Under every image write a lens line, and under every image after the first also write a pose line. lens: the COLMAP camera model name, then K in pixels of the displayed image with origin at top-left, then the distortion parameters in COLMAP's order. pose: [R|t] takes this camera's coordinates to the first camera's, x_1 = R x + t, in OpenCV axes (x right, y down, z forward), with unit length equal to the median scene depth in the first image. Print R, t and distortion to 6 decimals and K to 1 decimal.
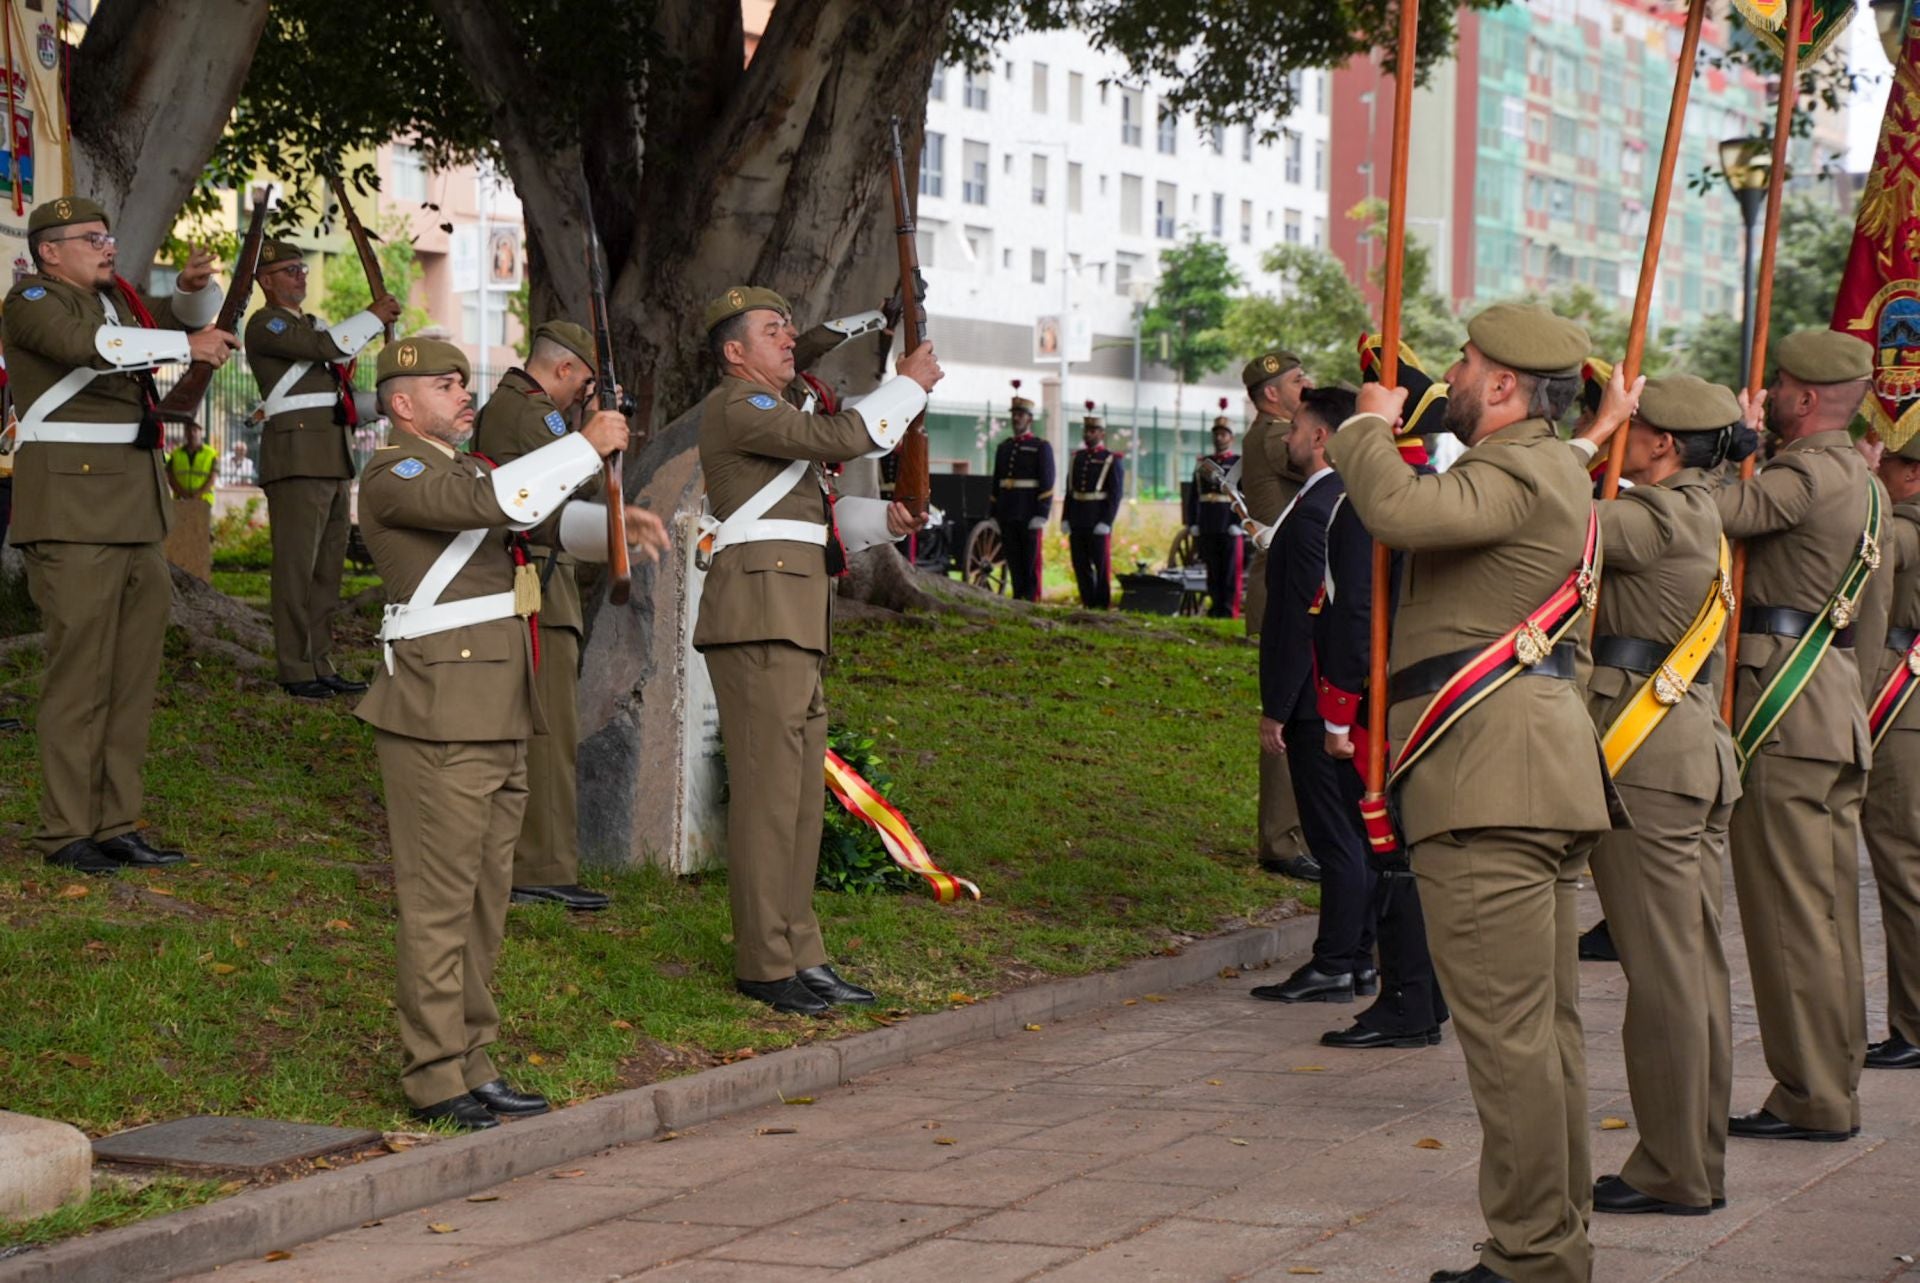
lens RADIAL K [[3933.6, 0, 965.5], [0, 3933.6, 668.2], [0, 0, 1]] dist [0.308204, 0.062487]
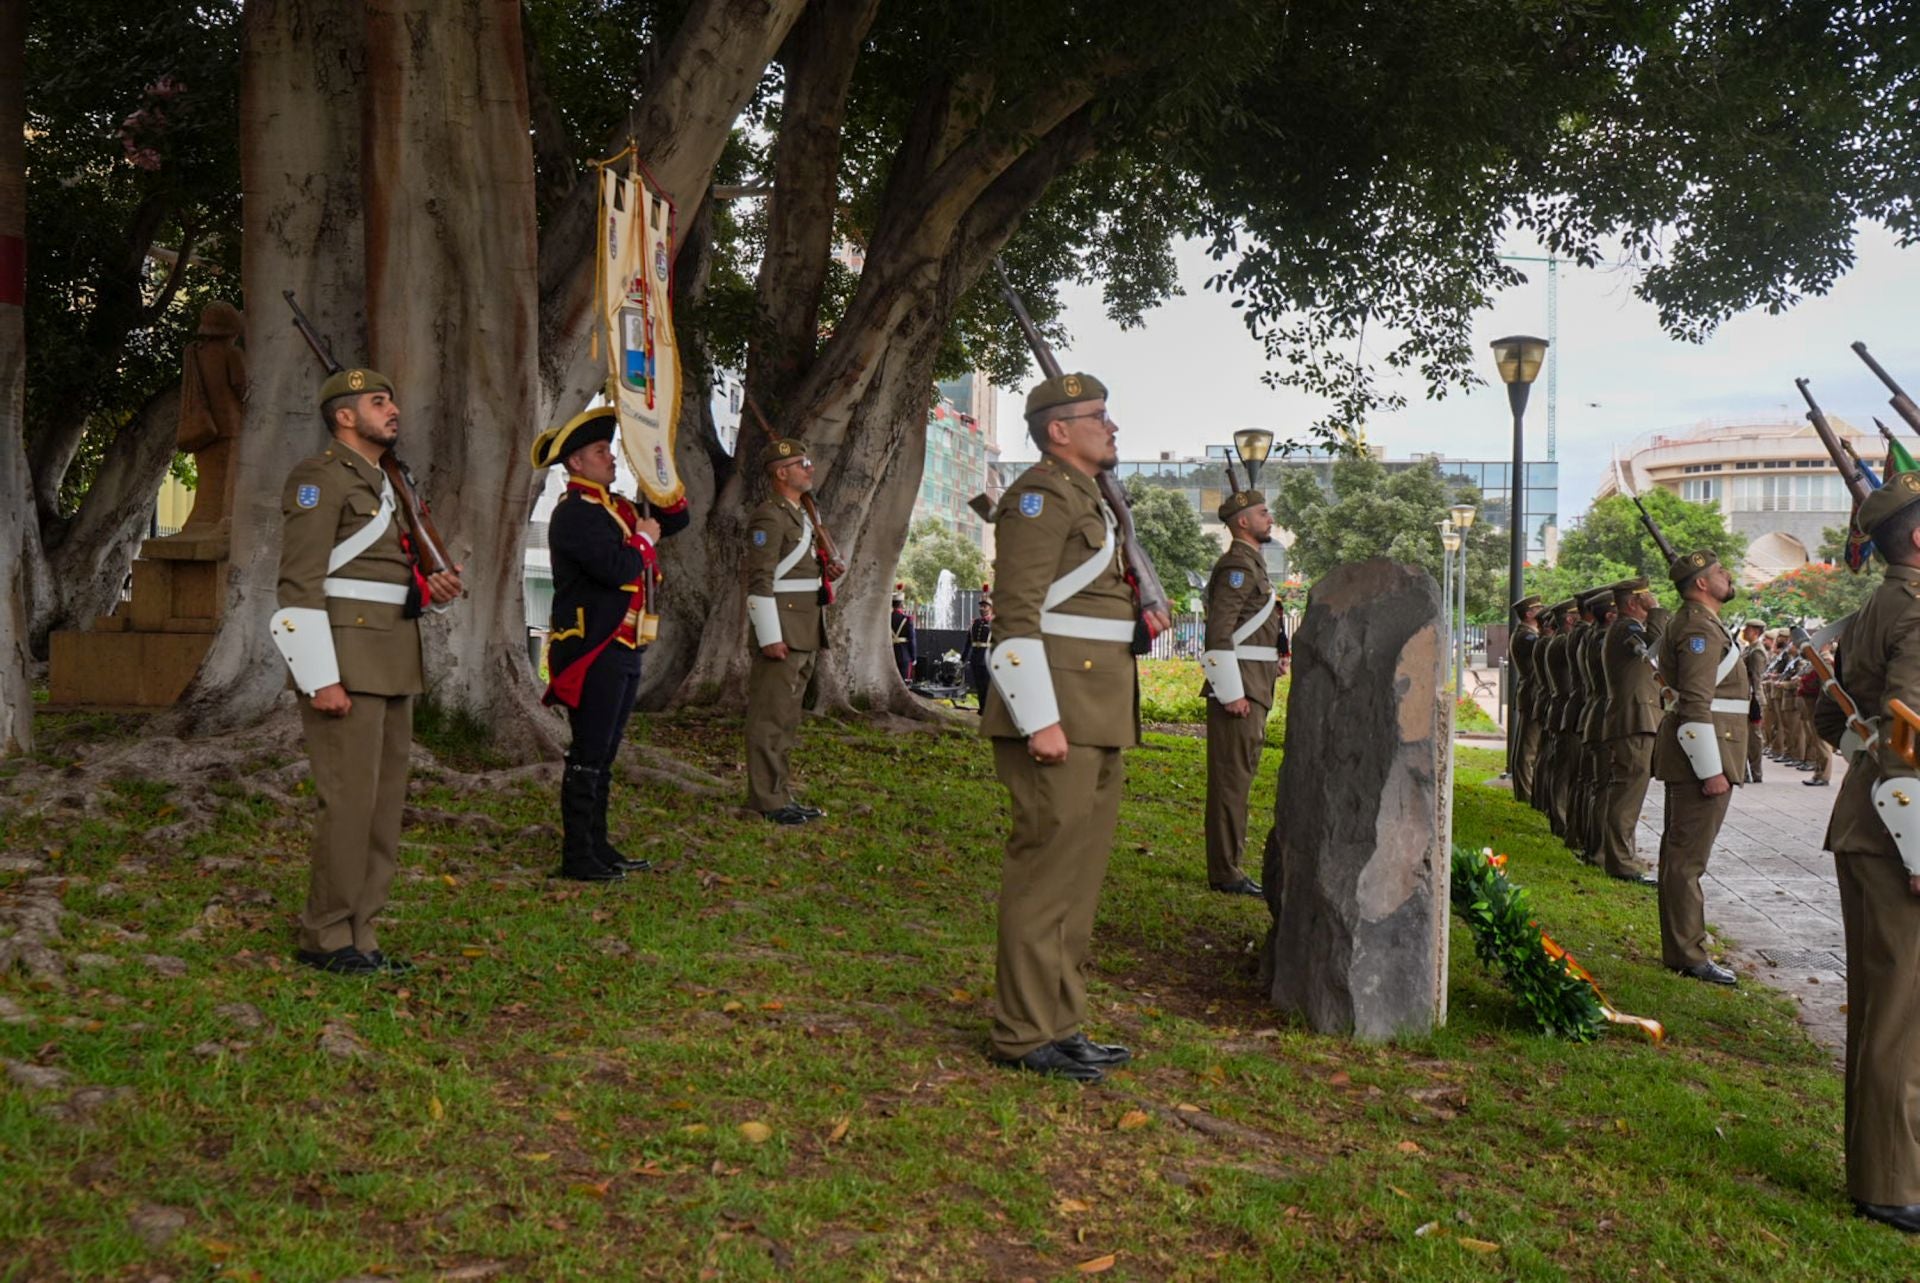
lens RADIAL K [[2153.5, 0, 1005.7], [0, 2153.5, 644.5], [0, 0, 1]] dist [0.002377, 0.014809]
pose [[0.976385, 0.011509, 0.215731, -0.105528], [-0.003662, 0.999318, -0.036742, -0.009945], [-0.216007, 0.035084, 0.975761, 0.155275]]
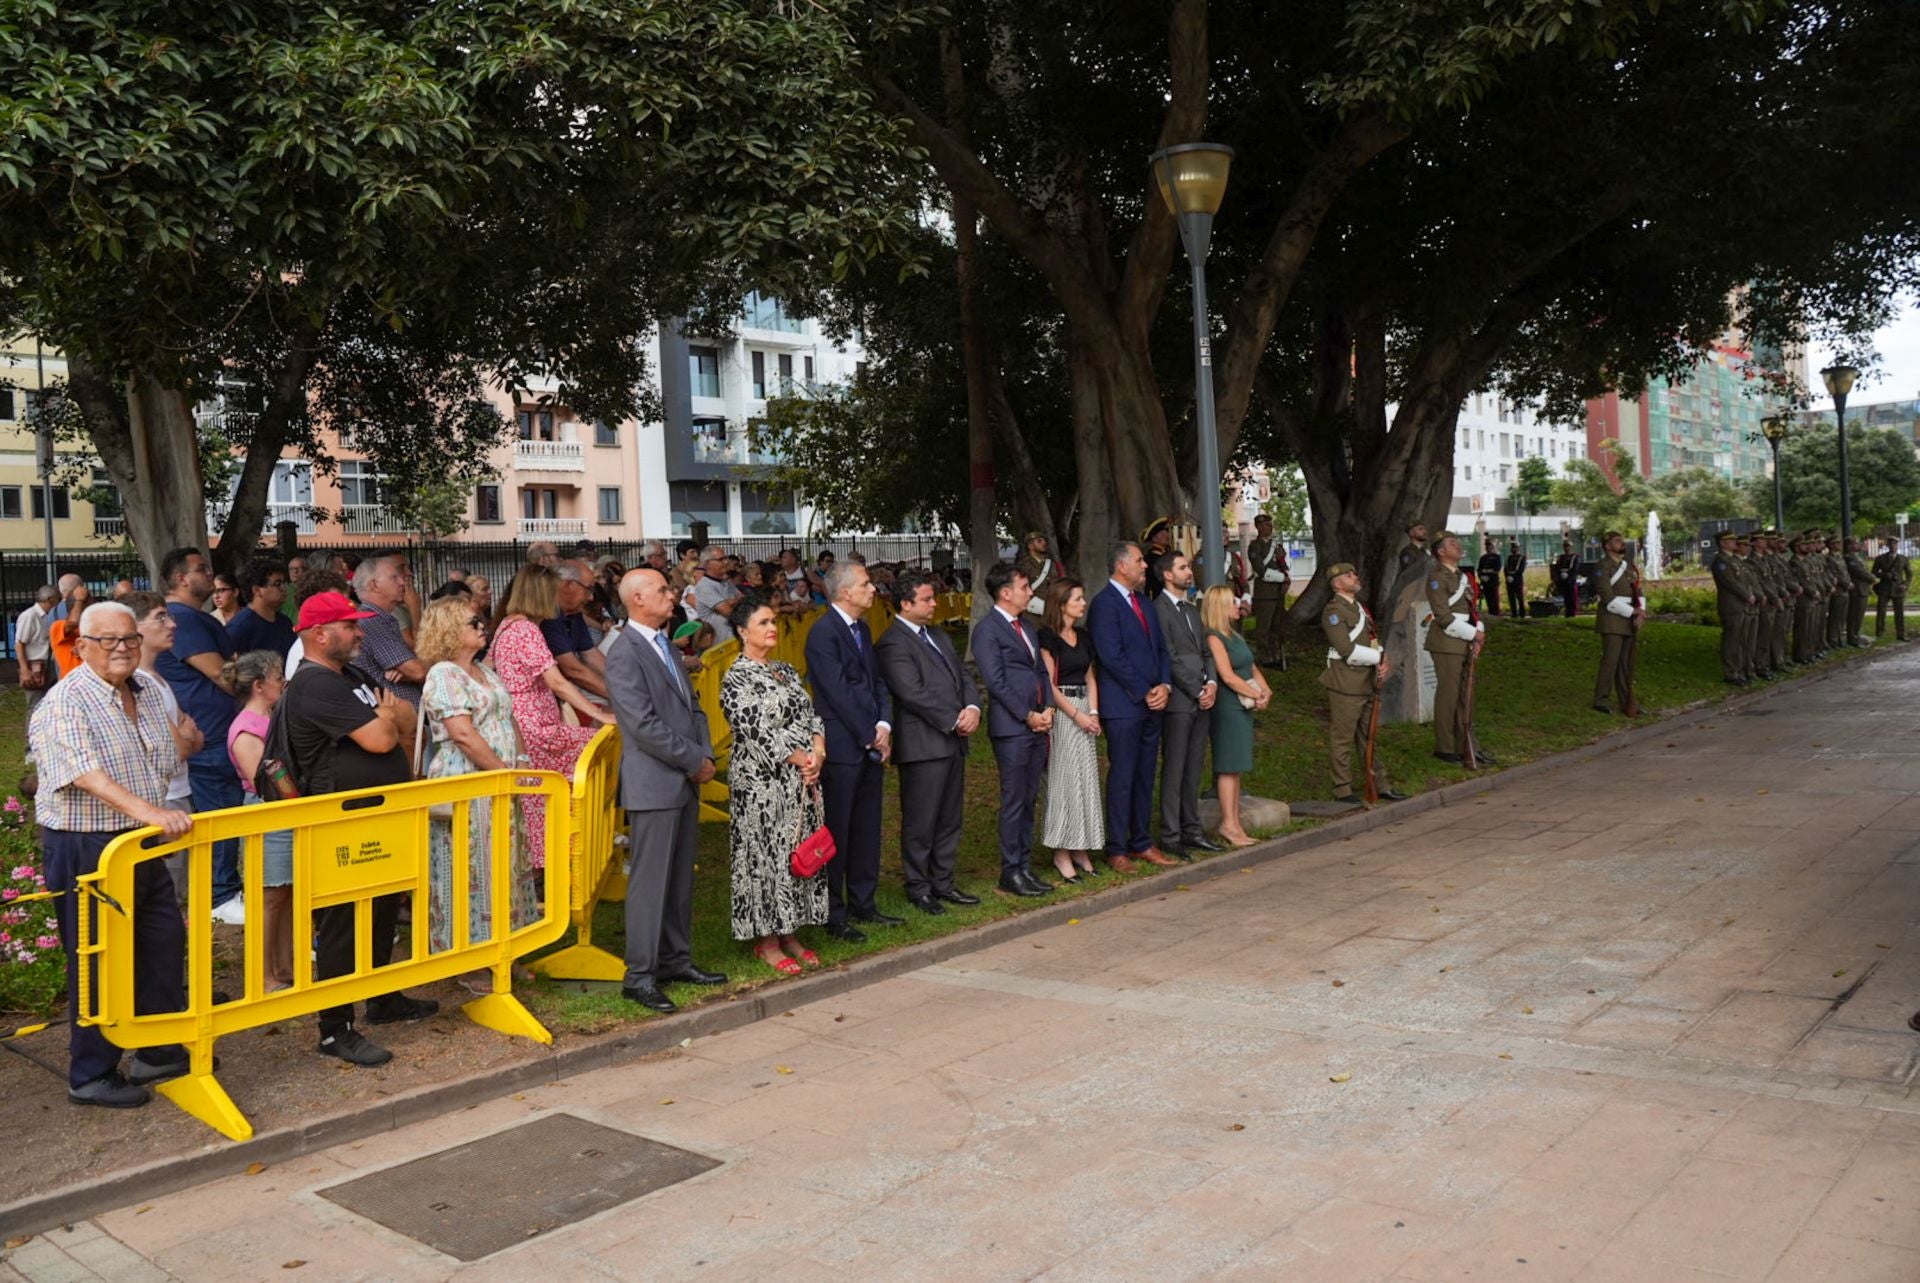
lens RADIAL K [[1539.8, 0, 987.1], [0, 1539.8, 641.7], [0, 0, 1]] dist [-0.110994, 0.112145]
pose [[0.956613, -0.051870, -0.286709, -0.016995], [0.050891, 0.998645, -0.010869, -0.004667], [0.286884, -0.004194, 0.957956, -0.069313]]
